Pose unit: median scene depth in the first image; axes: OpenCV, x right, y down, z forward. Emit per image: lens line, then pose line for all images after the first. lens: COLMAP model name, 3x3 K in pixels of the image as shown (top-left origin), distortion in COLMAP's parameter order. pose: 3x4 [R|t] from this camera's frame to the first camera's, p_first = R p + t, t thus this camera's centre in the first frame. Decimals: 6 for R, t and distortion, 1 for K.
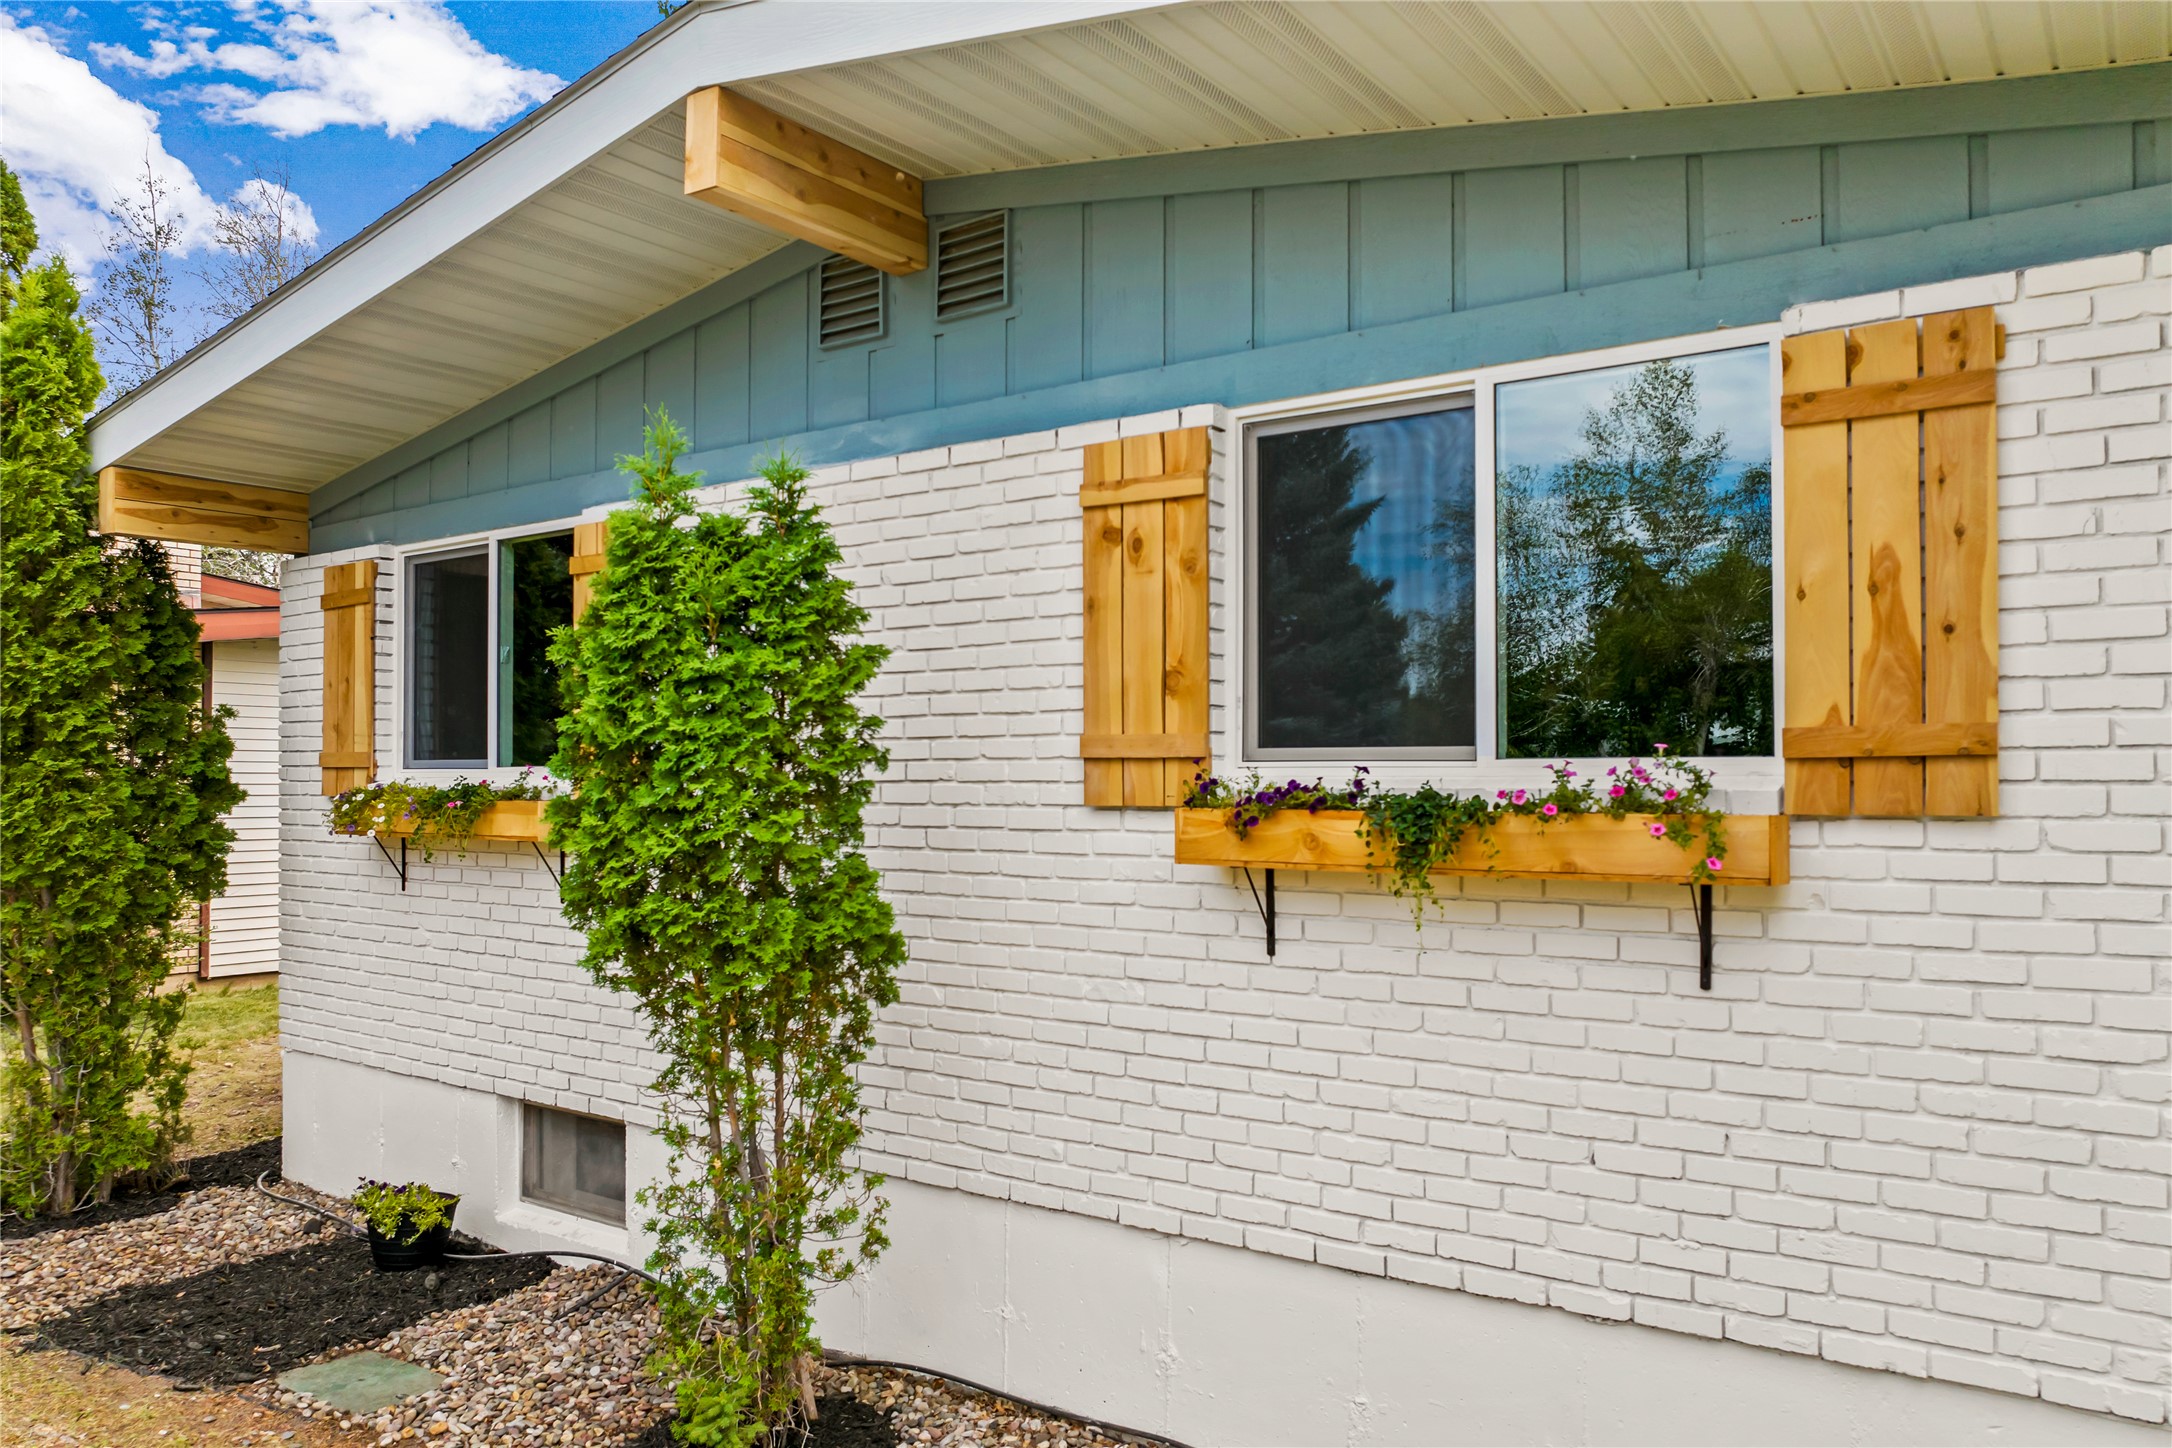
lens RADIAL K [[1433.9, 0, 1118.2], [0, 1433.9, 795.0], [0, 0, 1]] dist [0.001611, -0.027128]
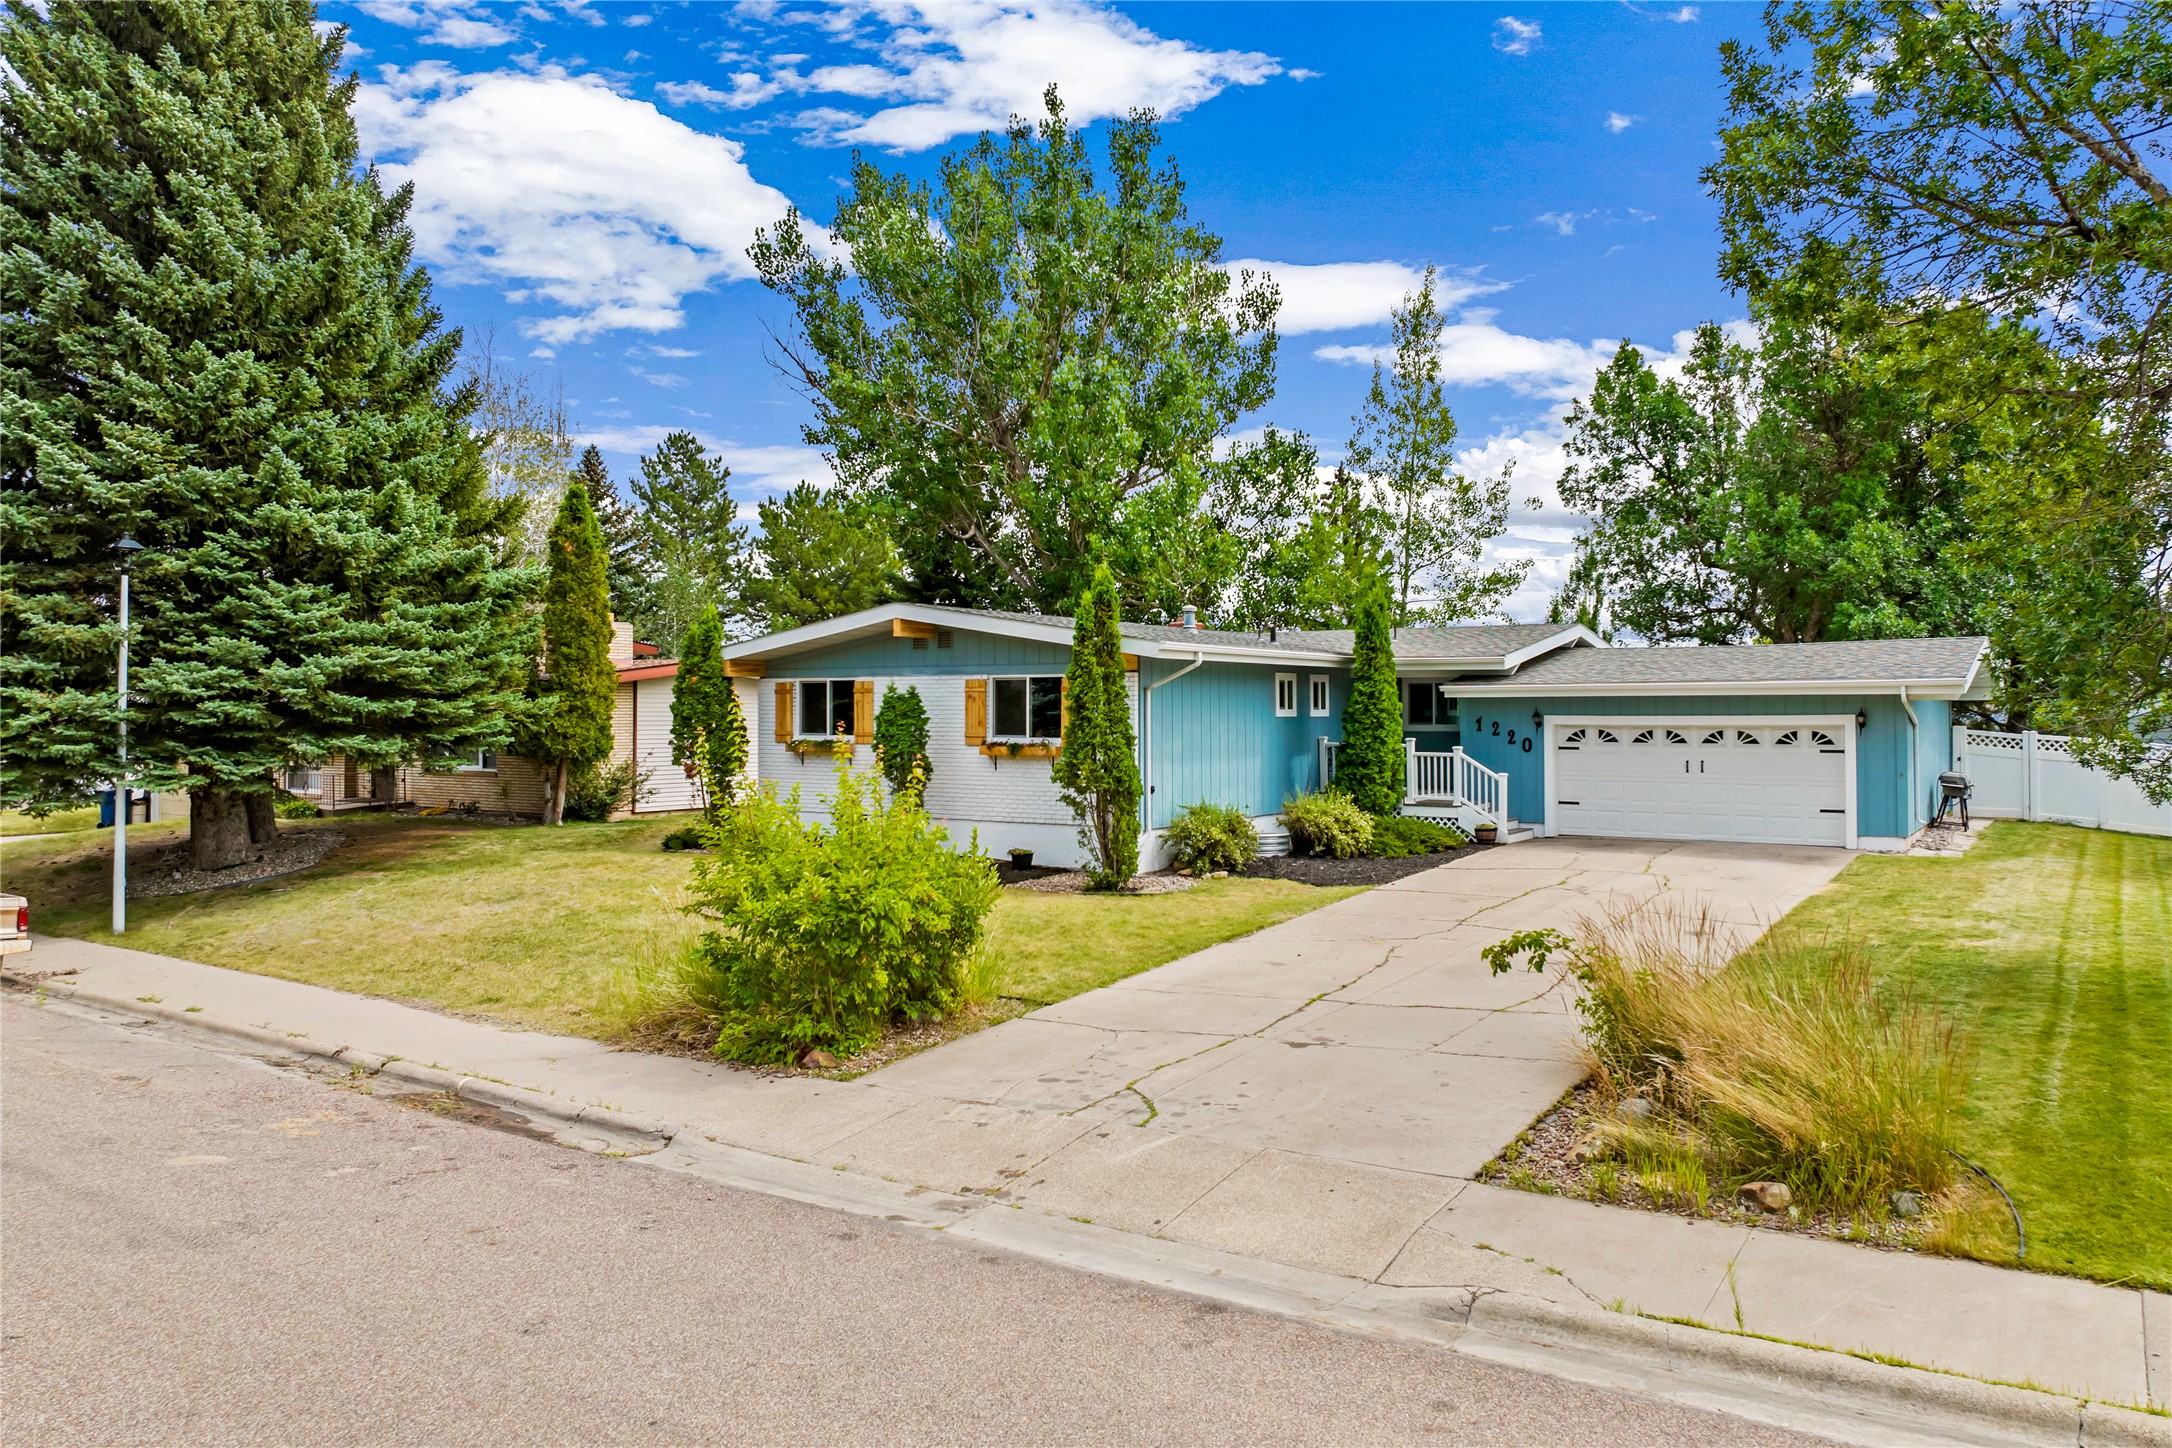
lens RADIAL K [[1508.0, 0, 1078.6], [0, 1508.0, 699.7], [0, 0, 1]] dist [0.003000, -0.001442]
pose [[0.999996, -0.000394, -0.002882, 0.397149], [0.000343, 0.999847, -0.017506, -0.060026], [0.002888, 0.017505, 0.999843, -4.441838]]
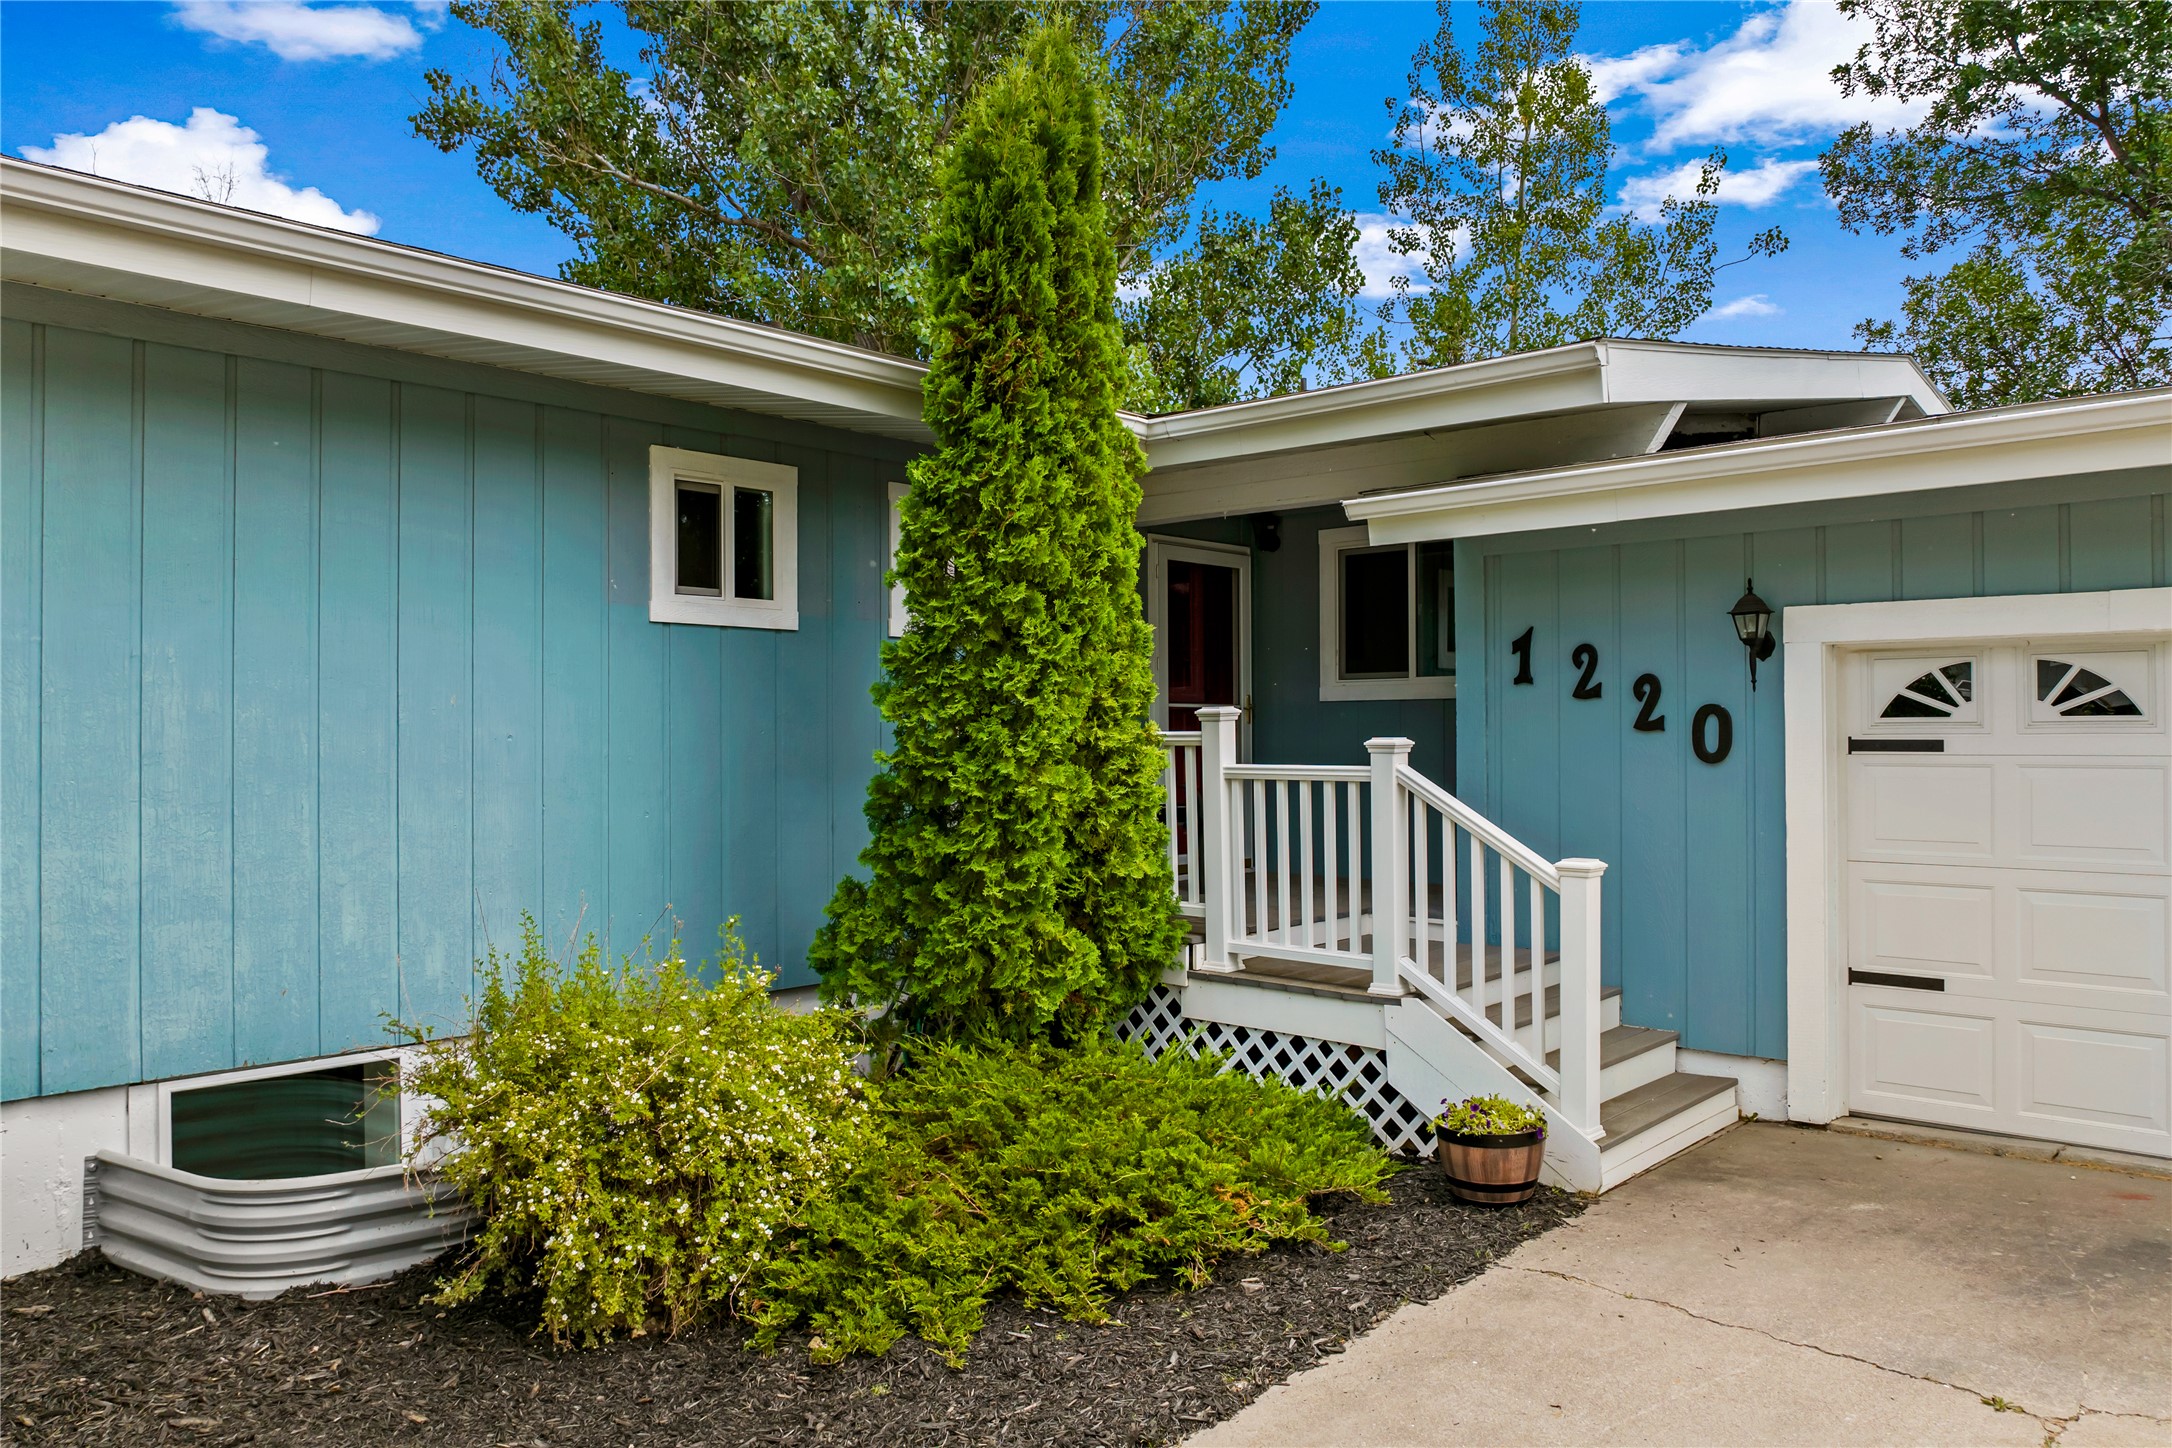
lens RADIAL K [[1477.3, 0, 1086.0], [0, 1477.3, 724.0], [0, 0, 1]] dist [-0.040023, -0.000908]
pose [[0.987194, -0.004608, -0.159459, 1.777262], [0.001647, 0.999824, -0.018696, 0.030802], [0.159517, 0.018194, 0.987028, 0.021580]]
